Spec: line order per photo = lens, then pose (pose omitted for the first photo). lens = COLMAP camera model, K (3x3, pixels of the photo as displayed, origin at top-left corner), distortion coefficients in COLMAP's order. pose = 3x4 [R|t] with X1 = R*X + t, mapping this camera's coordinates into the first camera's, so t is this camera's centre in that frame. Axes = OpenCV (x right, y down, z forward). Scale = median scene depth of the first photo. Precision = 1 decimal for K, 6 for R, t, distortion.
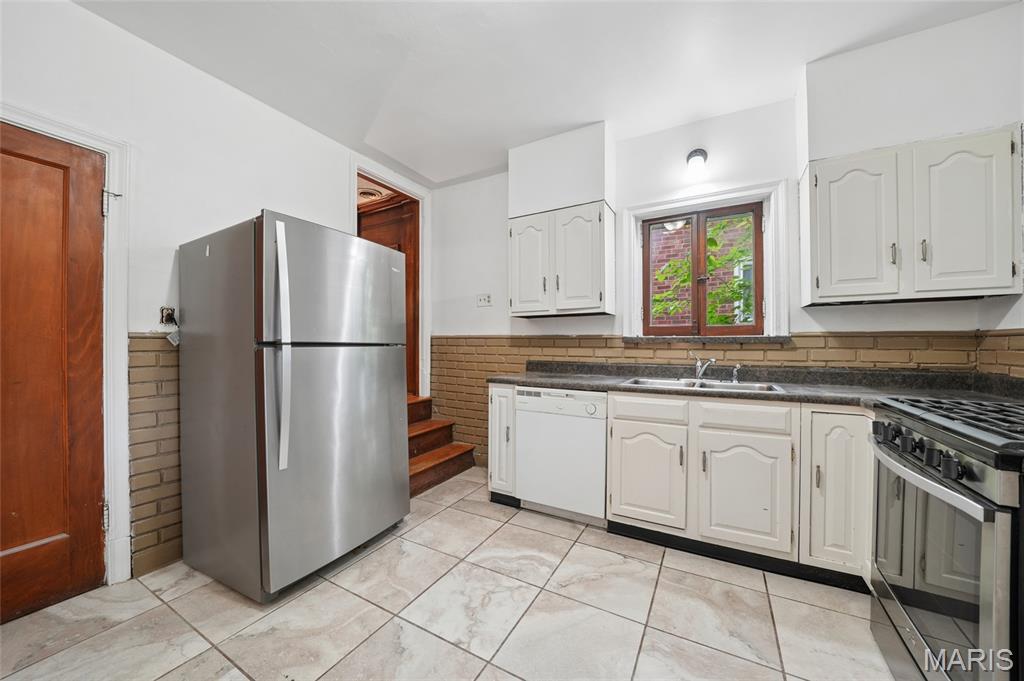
lens RADIAL K [[370.4, 0, 510.2], [0, 370.4, 341.9], [0, 0, 1]] dist [-0.015451, 0.000031]
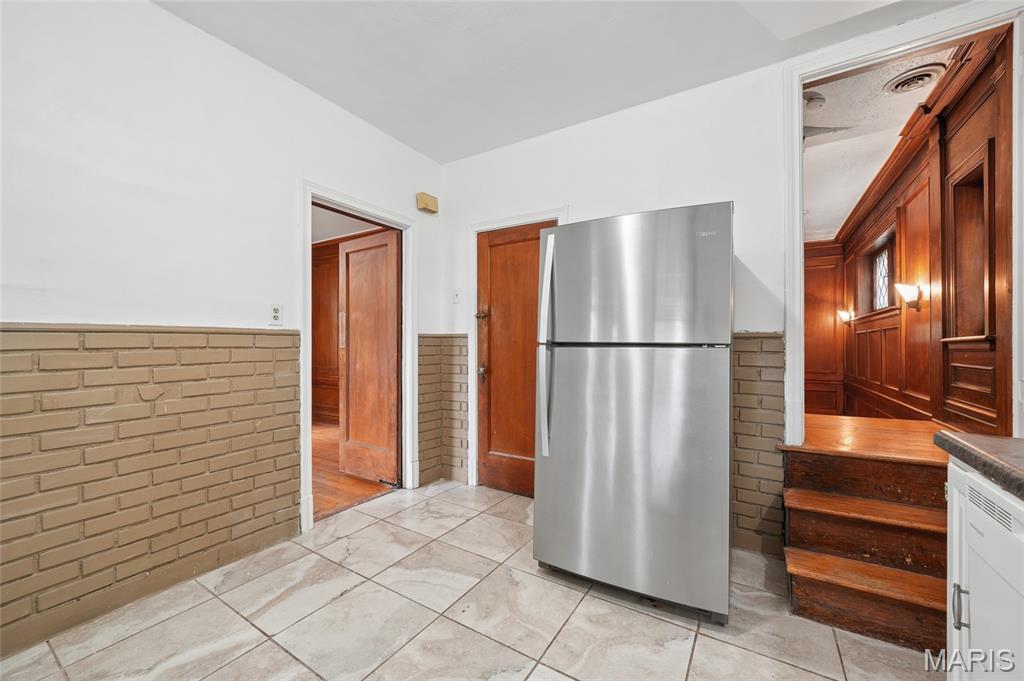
lens RADIAL K [[402.2, 0, 508.4], [0, 402.2, 343.7], [0, 0, 1]] dist [-0.001887, -0.000083]
pose [[-0.049872, -0.001988, -0.998754, 0.444102], [0.001747, 0.999996, -0.002078, 0.005053], [0.998754, -0.001849, -0.049869, 0.693540]]
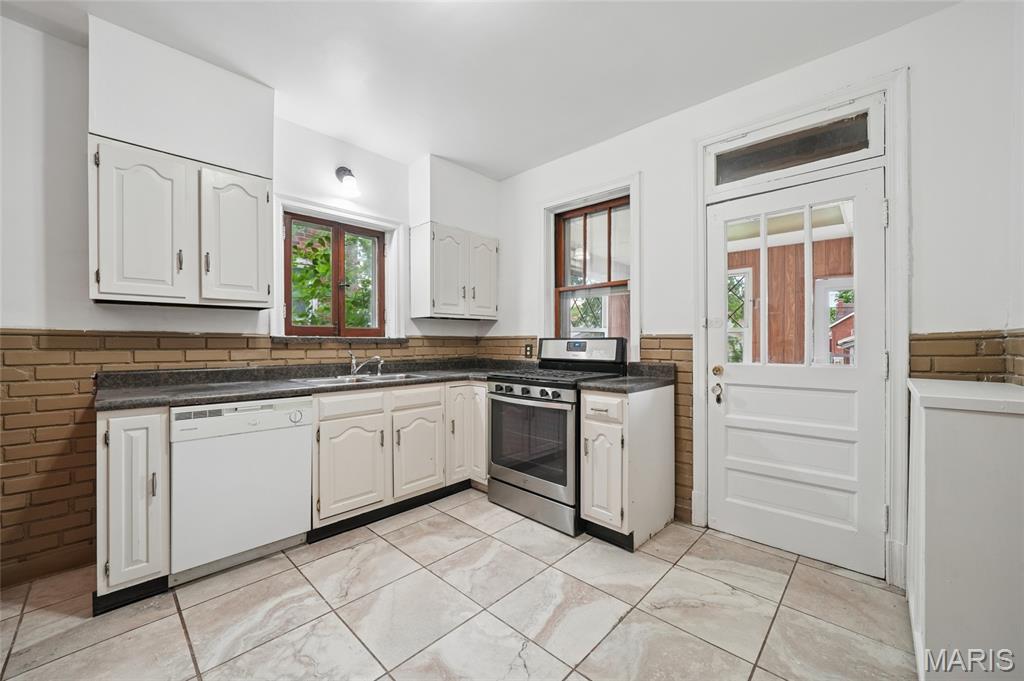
lens RADIAL K [[397.5, 0, 511.9], [0, 397.5, 342.8], [0, 0, 1]] dist [-0.002827, -0.000239]
pose [[0.241484, -0.000902, 0.970404, -0.593255], [-0.004085, 0.999990, 0.001946, -0.003085], [-0.970396, -0.004434, 0.241478, 0.253541]]
